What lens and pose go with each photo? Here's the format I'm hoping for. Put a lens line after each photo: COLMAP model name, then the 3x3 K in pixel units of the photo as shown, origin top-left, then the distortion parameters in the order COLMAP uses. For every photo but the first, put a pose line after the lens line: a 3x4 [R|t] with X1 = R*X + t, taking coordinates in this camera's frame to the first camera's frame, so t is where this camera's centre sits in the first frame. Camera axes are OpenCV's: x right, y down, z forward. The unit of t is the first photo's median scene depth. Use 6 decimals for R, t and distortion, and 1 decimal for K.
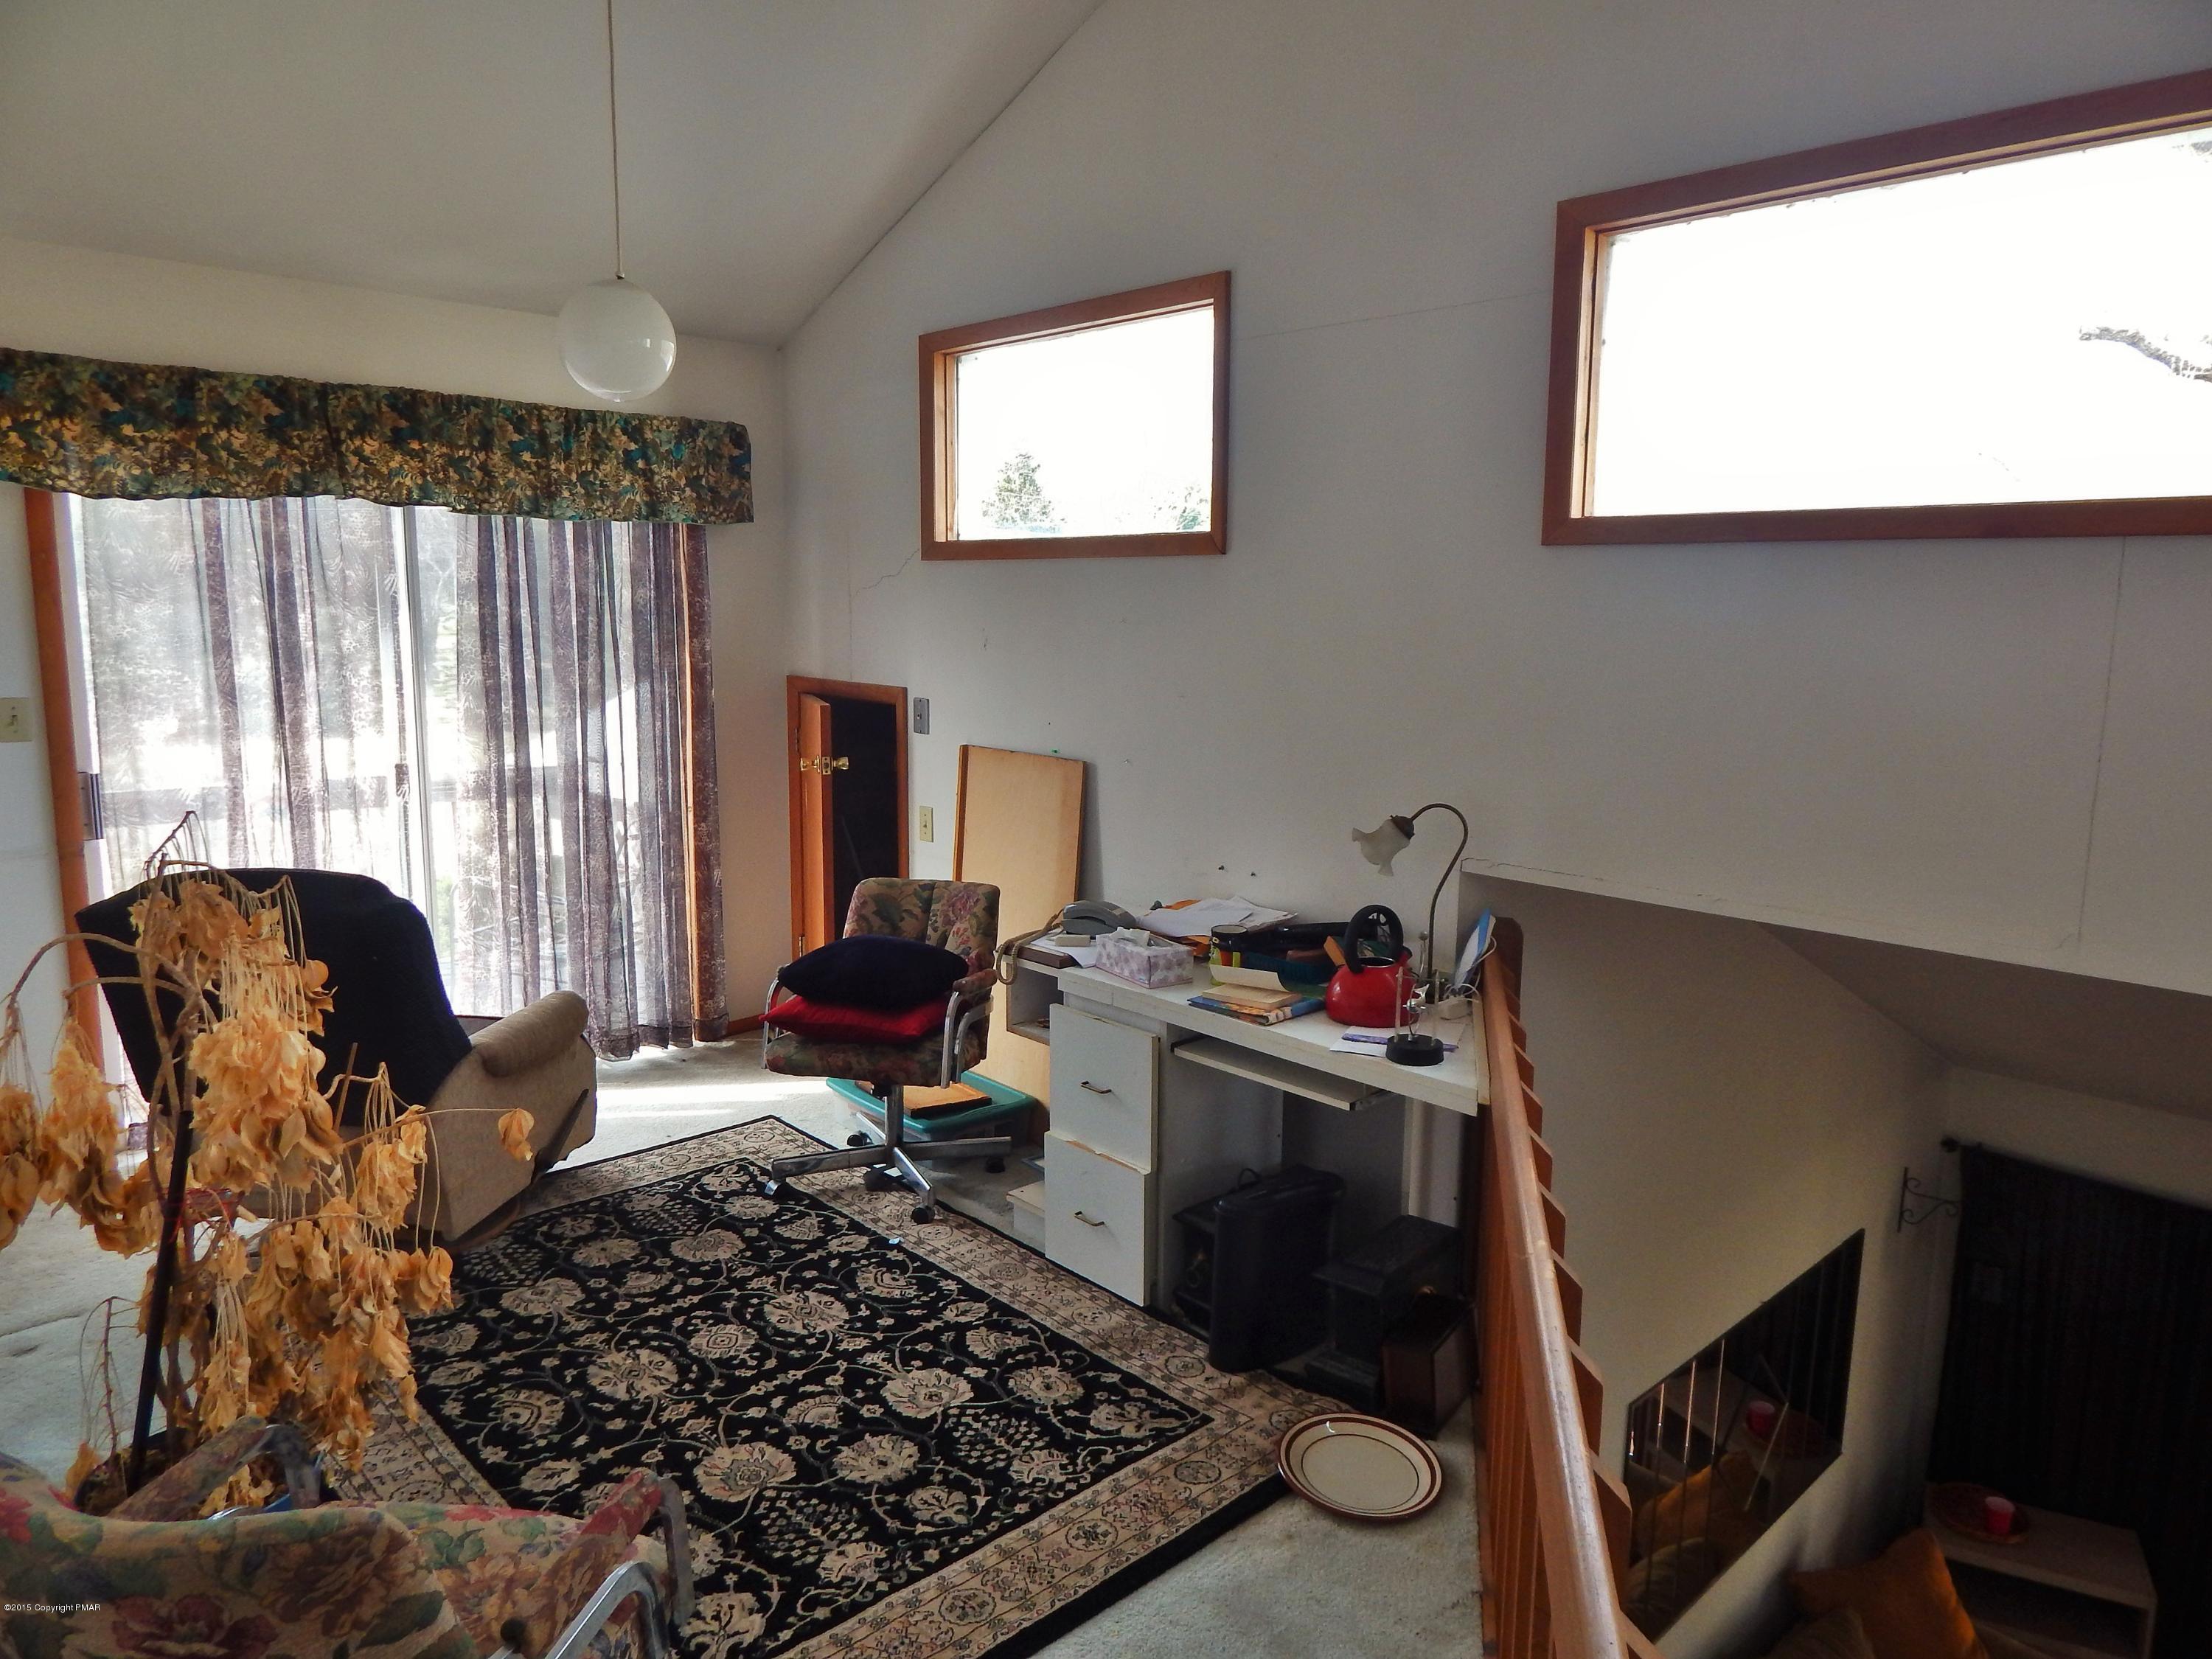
lens RADIAL K [[1460.7, 0, 1113.8], [0, 1460.7, 821.5], [0, 0, 1]] dist [-0.001842, -0.003971]
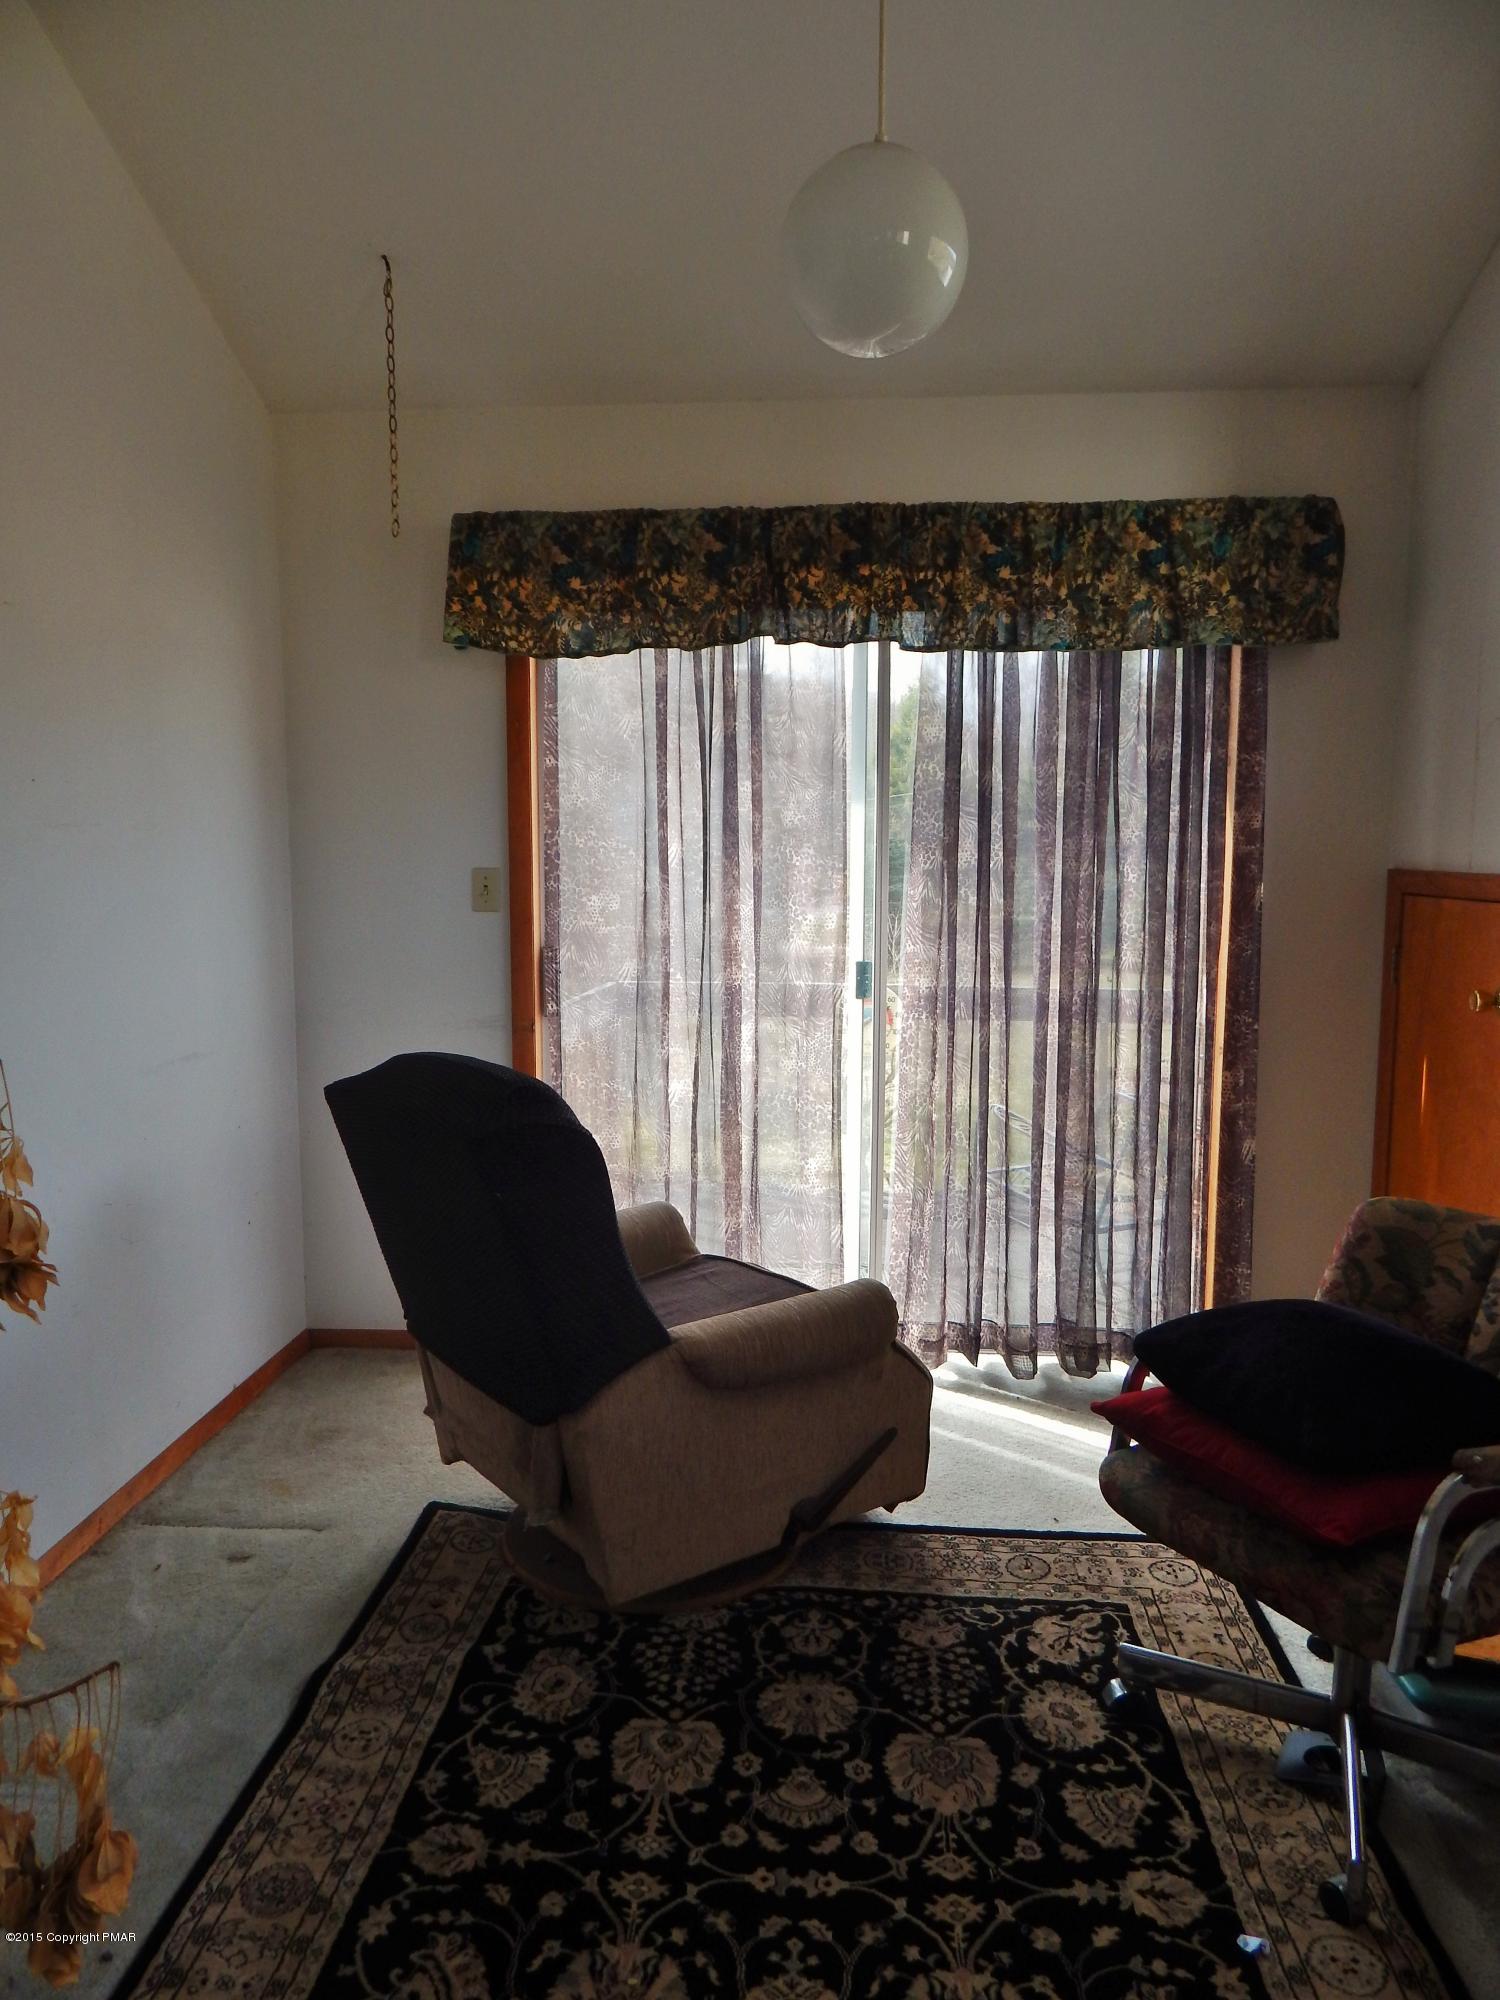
lens RADIAL K [[1320.7, 0, 745.2], [0, 1320.7, 989.2], [0, 0, 1]] dist [-0.001842, -0.003971]
pose [[0.672436, 0.063674, -0.737411, 0.039415], [-0.102189, 0.994738, -0.007291, -0.012352], [0.733067, 0.080258, 0.675405, 0.492743]]
